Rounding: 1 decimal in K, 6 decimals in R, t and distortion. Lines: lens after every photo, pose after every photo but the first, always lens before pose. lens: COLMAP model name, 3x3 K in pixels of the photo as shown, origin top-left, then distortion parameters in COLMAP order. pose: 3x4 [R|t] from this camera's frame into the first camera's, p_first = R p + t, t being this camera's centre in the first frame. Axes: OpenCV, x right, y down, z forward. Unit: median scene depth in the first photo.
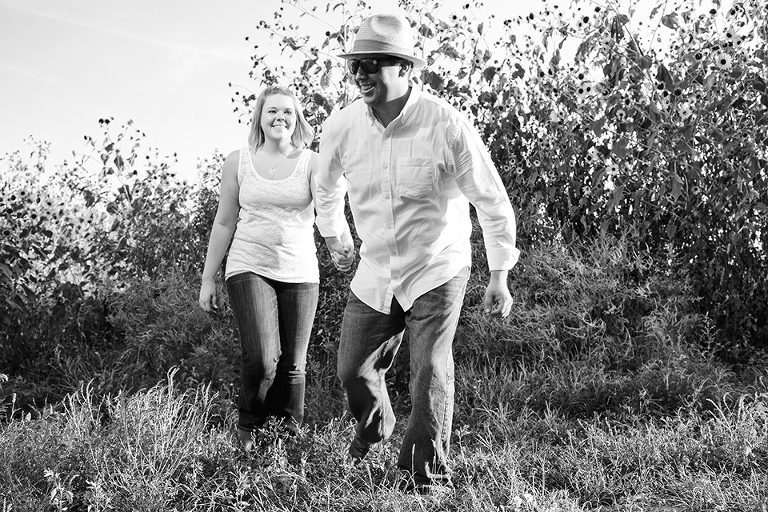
lens RADIAL K [[777.2, 0, 383.9], [0, 777.2, 256.5], [0, 0, 1]] dist [-0.015253, 0.000000]
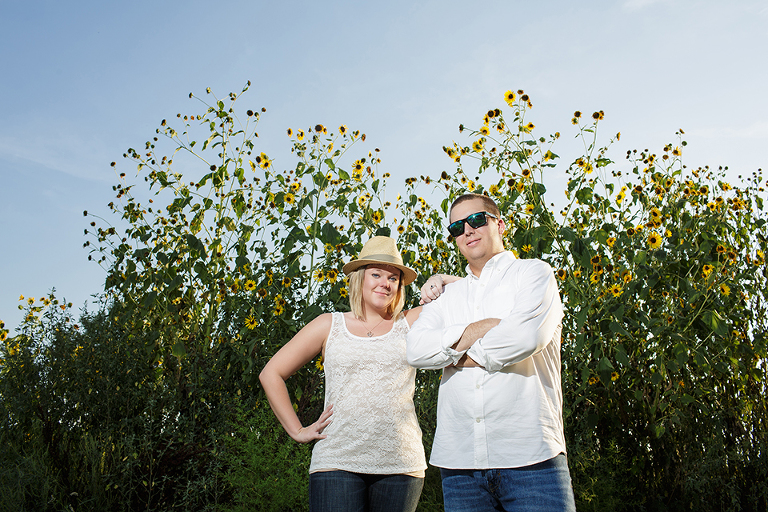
lens RADIAL K [[777.2, 0, 384.0], [0, 777.2, 256.3], [0, 0, 1]] dist [-0.015253, 0.000000]
pose [[0.969205, 0.097802, 0.226003, -0.068341], [-0.044089, 0.971839, -0.231486, 0.003220], [-0.242278, 0.214393, 0.946222, 0.134419]]
